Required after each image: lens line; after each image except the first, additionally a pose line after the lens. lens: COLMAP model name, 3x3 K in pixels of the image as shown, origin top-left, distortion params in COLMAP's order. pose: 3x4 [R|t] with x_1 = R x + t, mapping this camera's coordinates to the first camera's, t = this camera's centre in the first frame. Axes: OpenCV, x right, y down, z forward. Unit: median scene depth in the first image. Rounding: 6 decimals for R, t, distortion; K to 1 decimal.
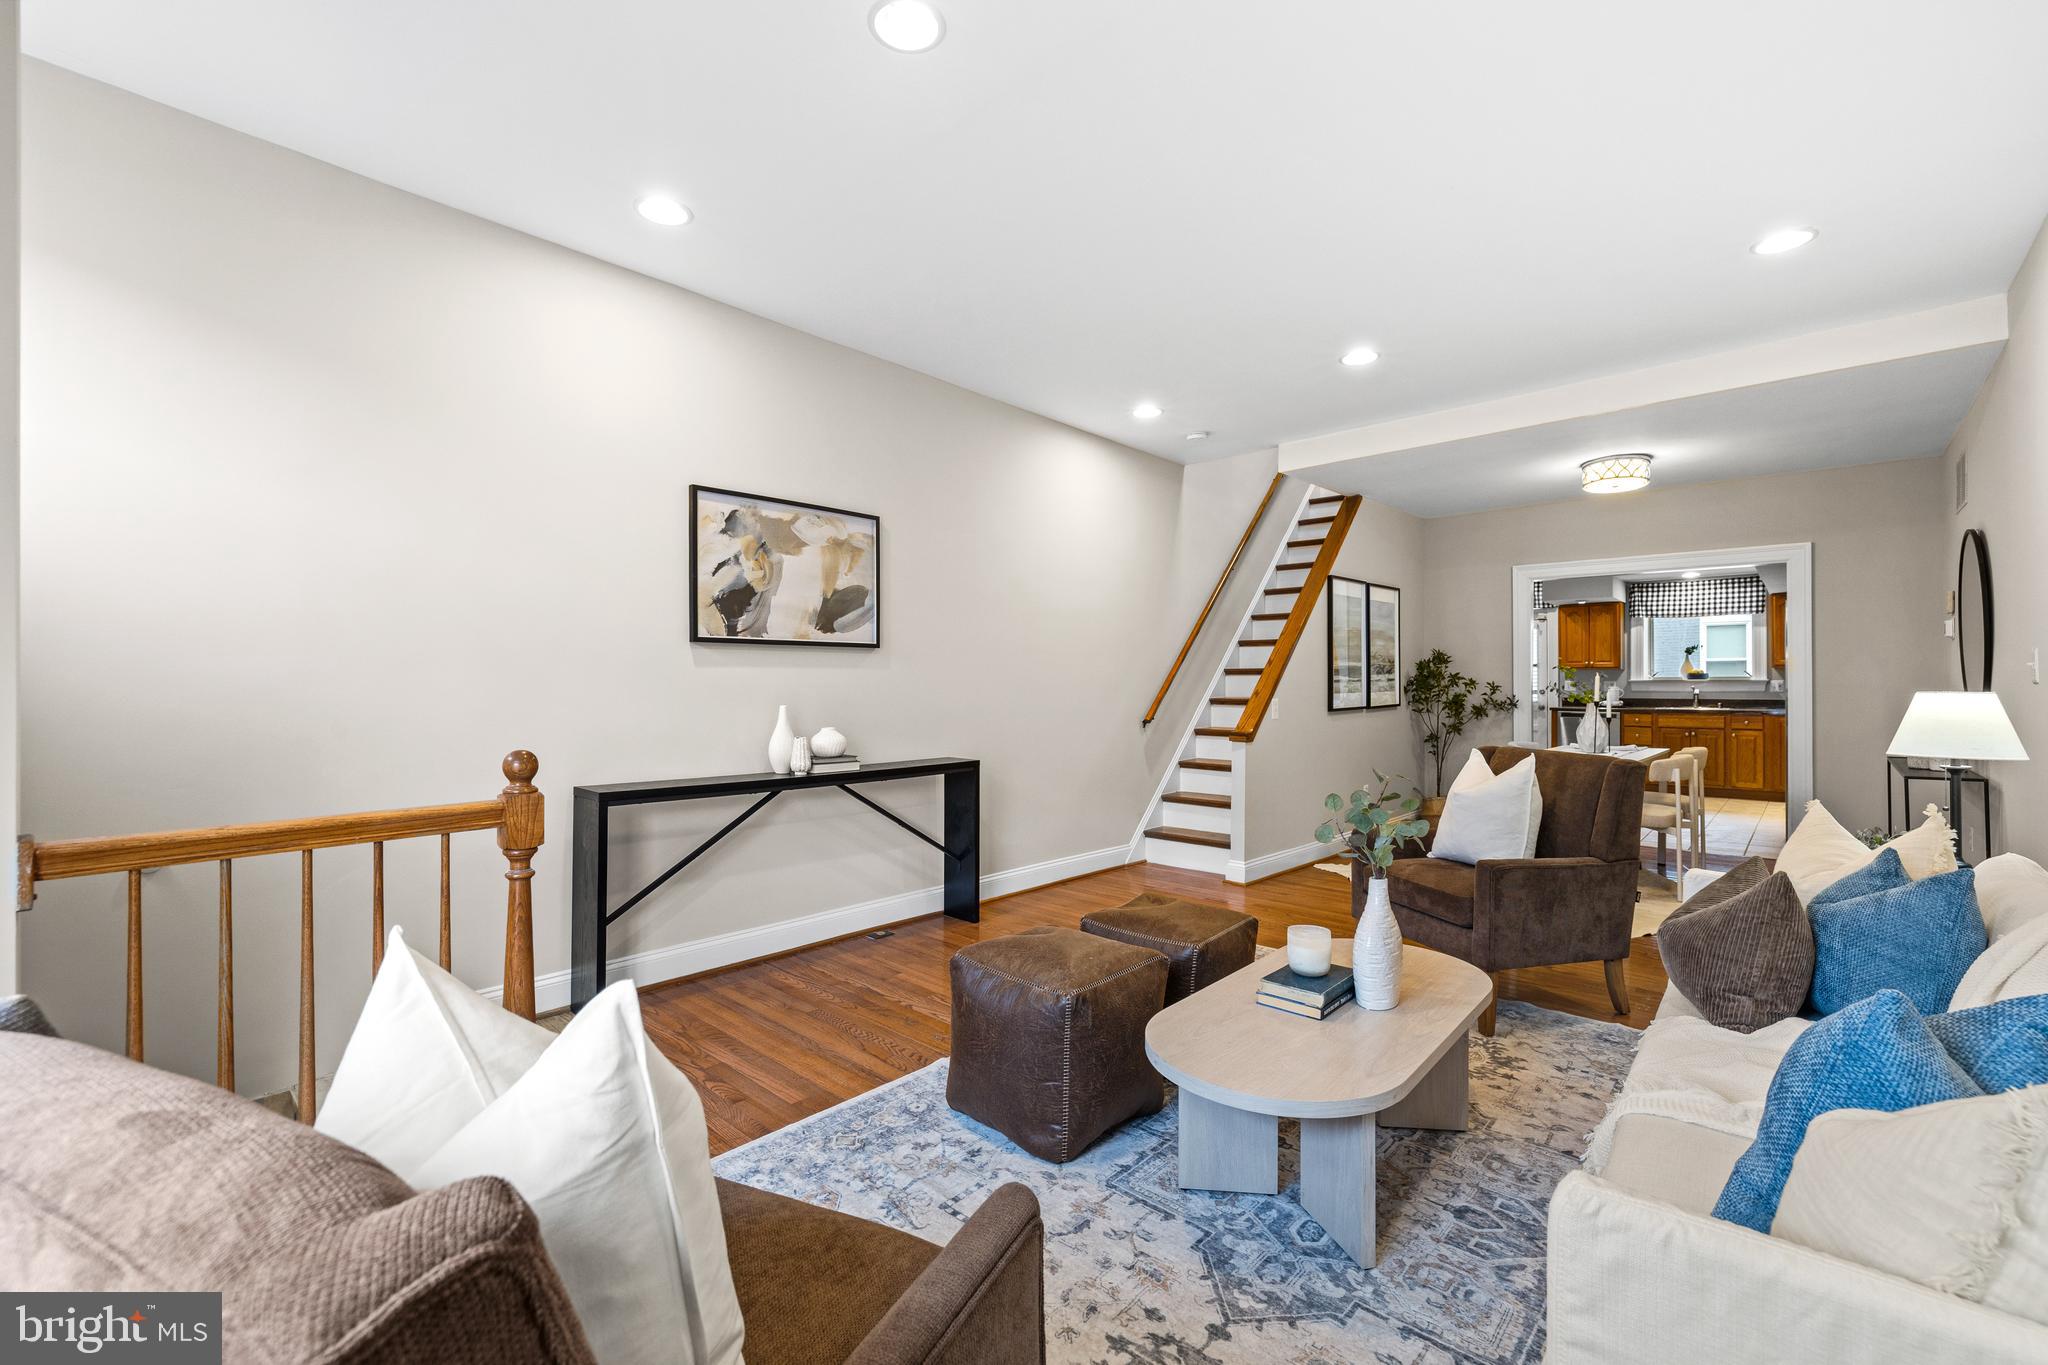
lens RADIAL K [[867.6, 0, 1021.2], [0, 867.6, 681.9], [0, 0, 1]] dist [0.000684, -0.000415]
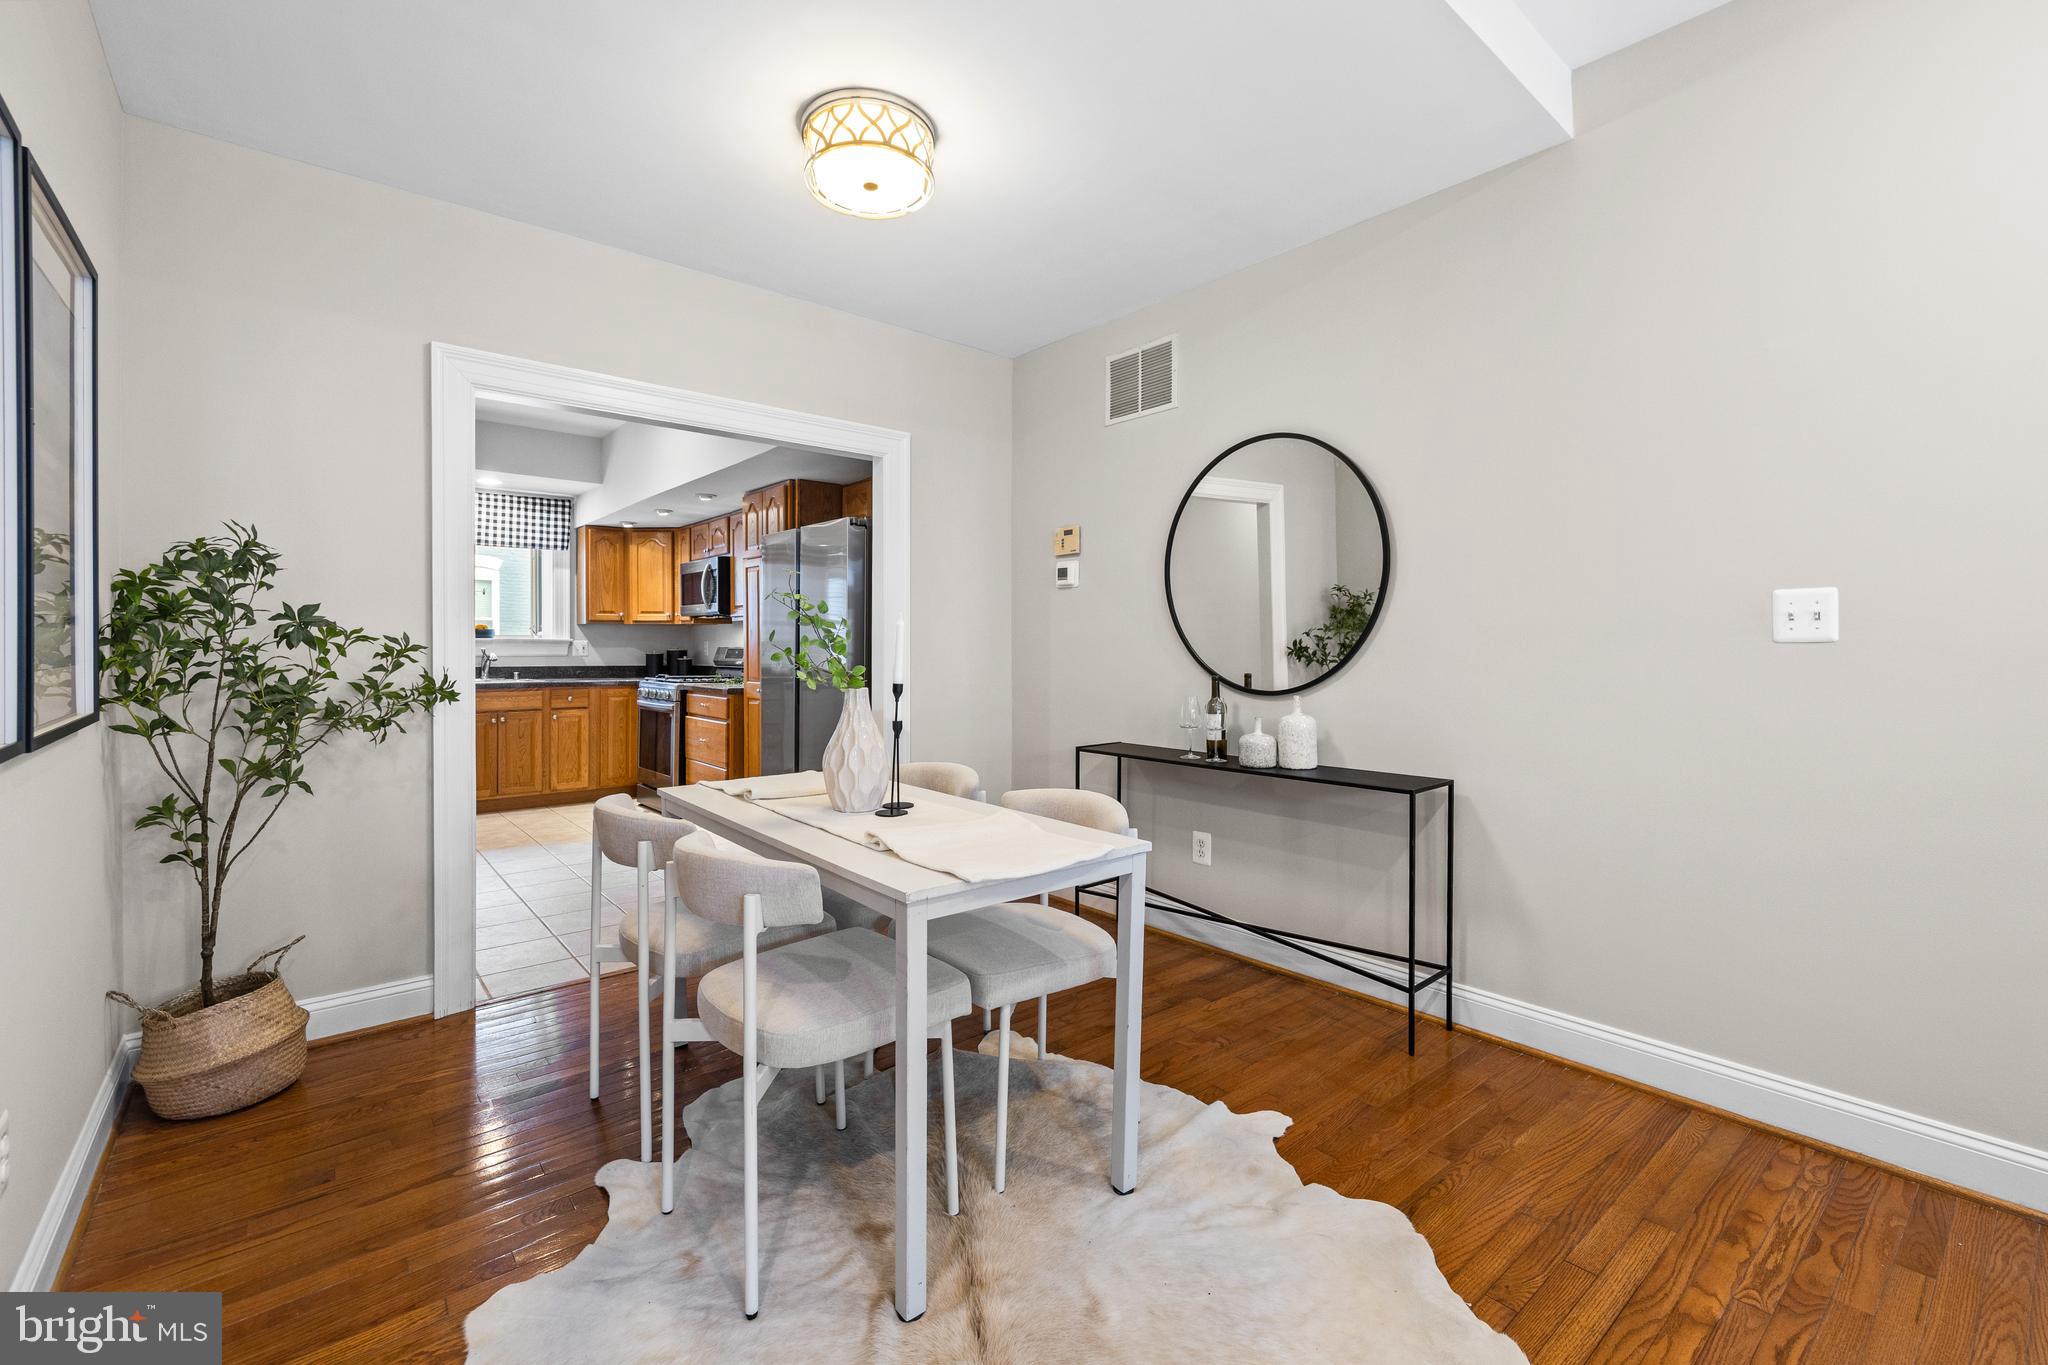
lens RADIAL K [[867.6, 0, 1044.6], [0, 867.6, 657.7], [0, 0, 1]] dist [0.000684, -0.000415]
pose [[0.105543, -0.009586, 0.994369, 0.342243], [-0.005601, 0.999932, 0.010234, 0.007074], [-0.994399, -0.006650, 0.105482, 1.134279]]
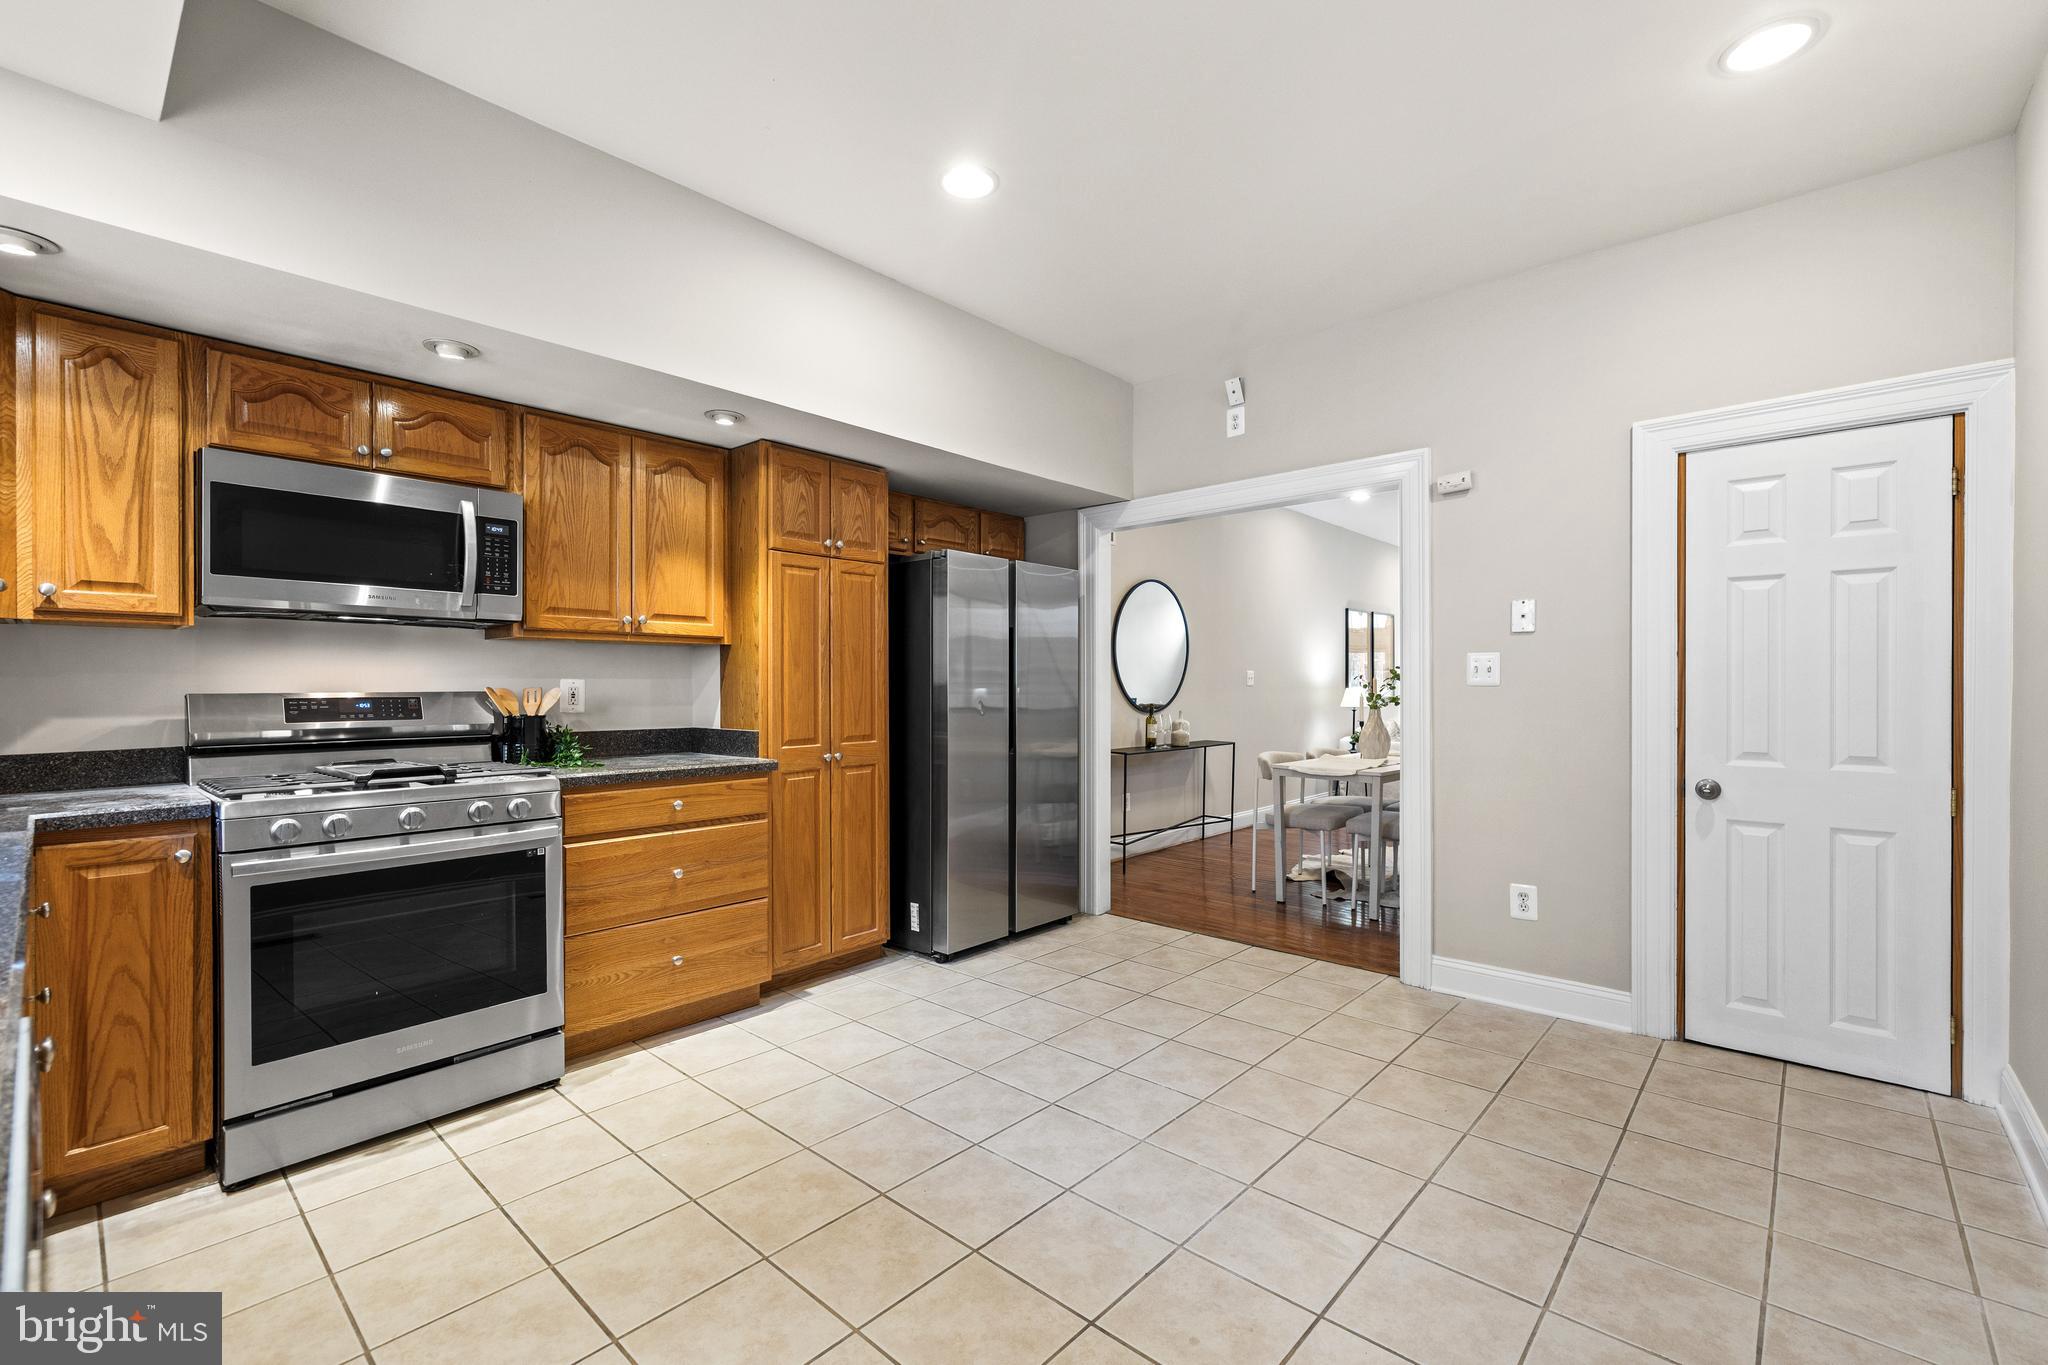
lens RADIAL K [[867.6, 0, 1032.0], [0, 867.6, 697.2], [0, 0, 1]] dist [0.000684, -0.000415]
pose [[-0.999754, 0.000568, -0.022172, 1.401524], [0.000326, 0.999941, 0.010893, 0.003713], [0.022177, 0.010883, -0.999695, 2.561304]]
